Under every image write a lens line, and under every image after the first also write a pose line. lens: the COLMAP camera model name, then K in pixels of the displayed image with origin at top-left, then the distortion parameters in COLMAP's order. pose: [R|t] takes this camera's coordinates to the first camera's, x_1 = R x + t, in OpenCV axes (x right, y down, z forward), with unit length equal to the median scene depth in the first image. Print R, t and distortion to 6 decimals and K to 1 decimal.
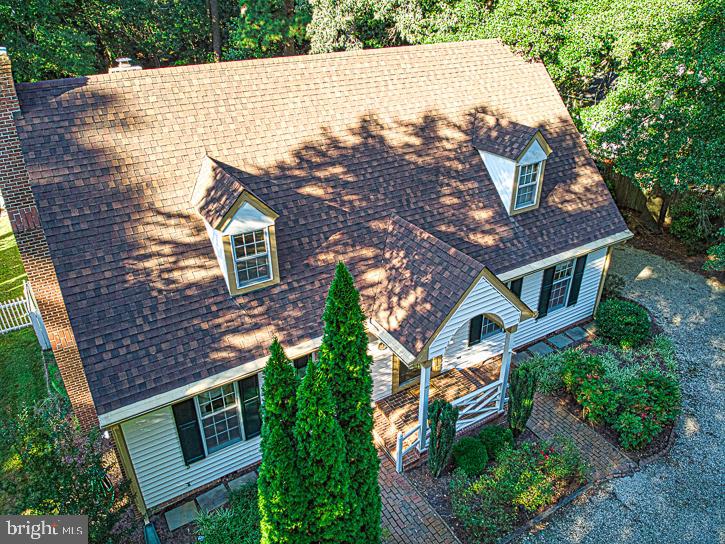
lens RADIAL K [[539.0, 0, 358.2], [0, 539.0, 272.2], [0, 0, 1]] dist [0.093026, -0.213932]
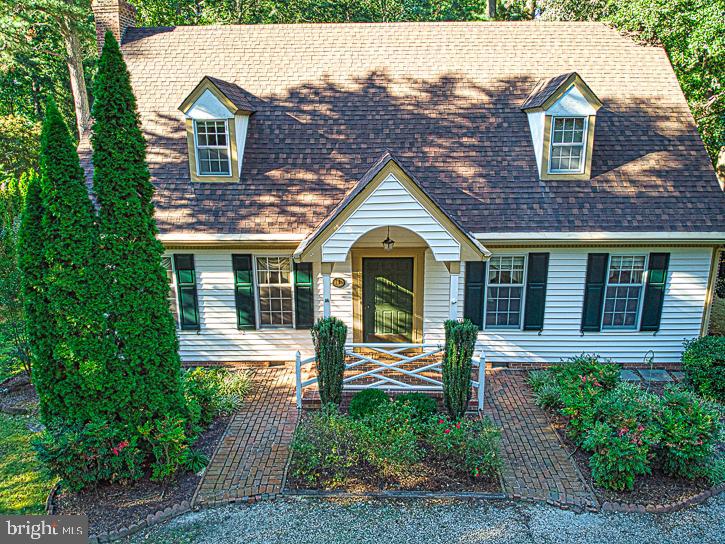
lens RADIAL K [[539.0, 0, 358.2], [0, 539.0, 272.2], [0, 0, 1]] dist [0.093026, -0.213932]
pose [[0.846567, 0.143096, -0.512687, 0.513919], [-0.261262, 0.950886, -0.166004, 0.250972], [0.463753, 0.274480, 0.842374, 0.226900]]
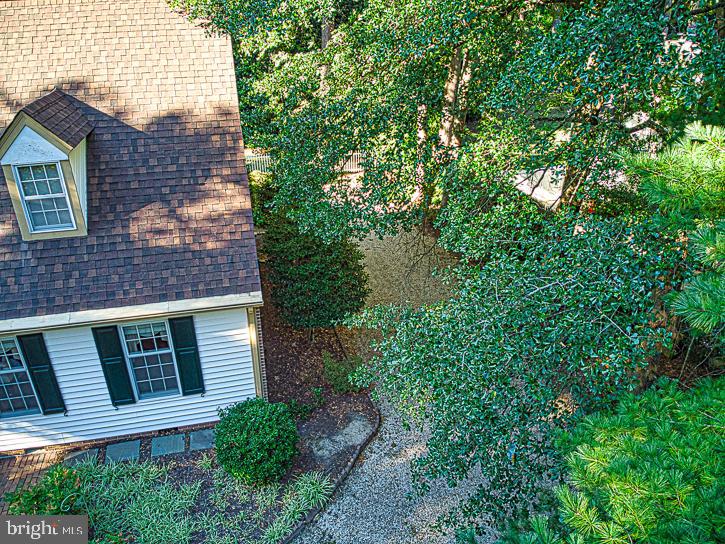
lens RADIAL K [[539.0, 0, 358.2], [0, 539.0, 272.2], [0, 0, 1]] dist [0.093026, -0.213932]
pose [[0.950832, 0.142799, -0.274821, 0.891471], [-0.152560, 0.988190, -0.014362, -0.125306], [0.269524, 0.055583, 0.961388, 0.509393]]
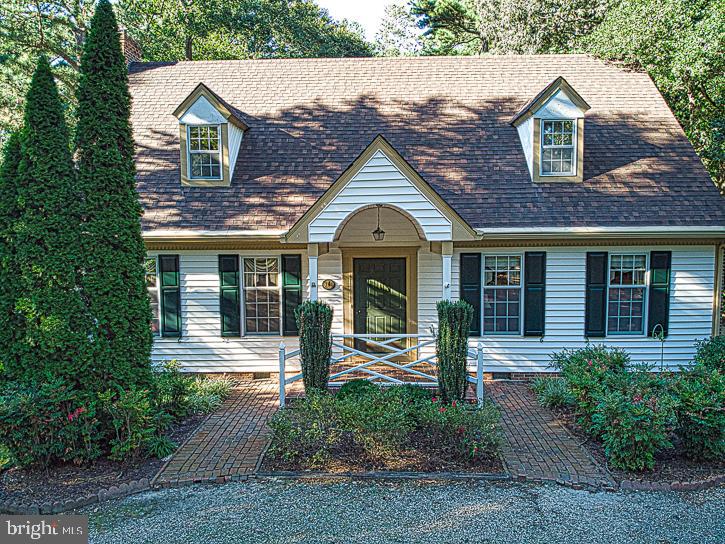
lens RADIAL K [[539.0, 0, 358.2], [0, 539.0, 272.2], [0, 0, 1]] dist [0.093026, -0.213932]
pose [[0.843355, 0.047723, -0.535234, 0.528625], [-0.263082, 0.905179, -0.333824, 0.379610], [0.468552, 0.422342, 0.775942, 0.315165]]
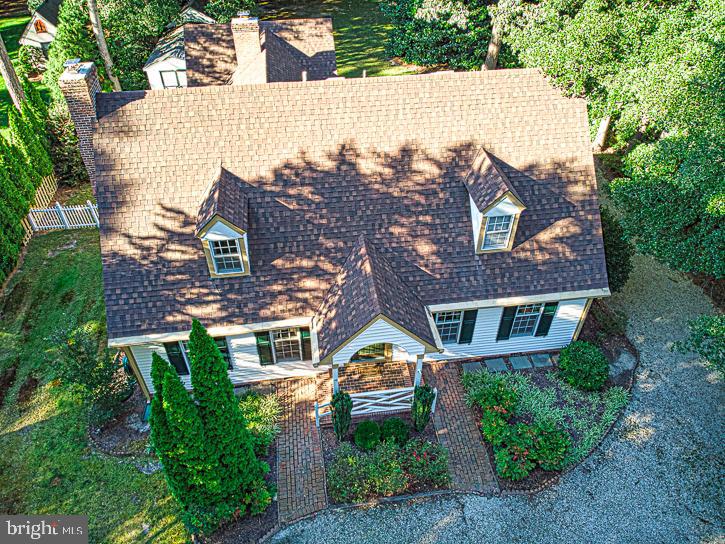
lens RADIAL K [[539.0, 0, 358.2], [0, 539.0, 272.2], [0, 0, 1]] dist [0.093026, -0.213932]
pose [[0.919665, 0.268685, -0.286400, 0.404623], [-0.197066, 0.946584, 0.255232, -0.319877], [0.339679, -0.178288, 0.923489, -0.122050]]
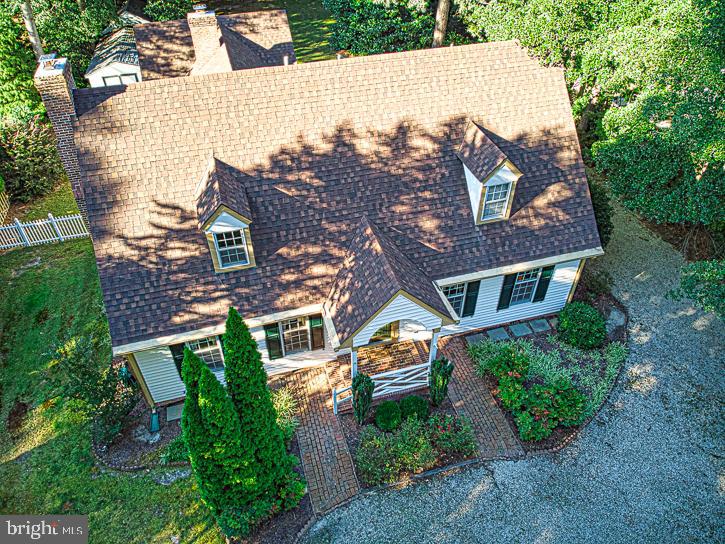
lens RADIAL K [[539.0, 0, 358.2], [0, 539.0, 272.2], [0, 0, 1]] dist [0.093026, -0.213932]
pose [[0.966146, 0.175677, -0.188944, 0.286190], [-0.129029, 0.963199, 0.235793, -0.256013], [0.223415, -0.203431, 0.953258, -0.157554]]
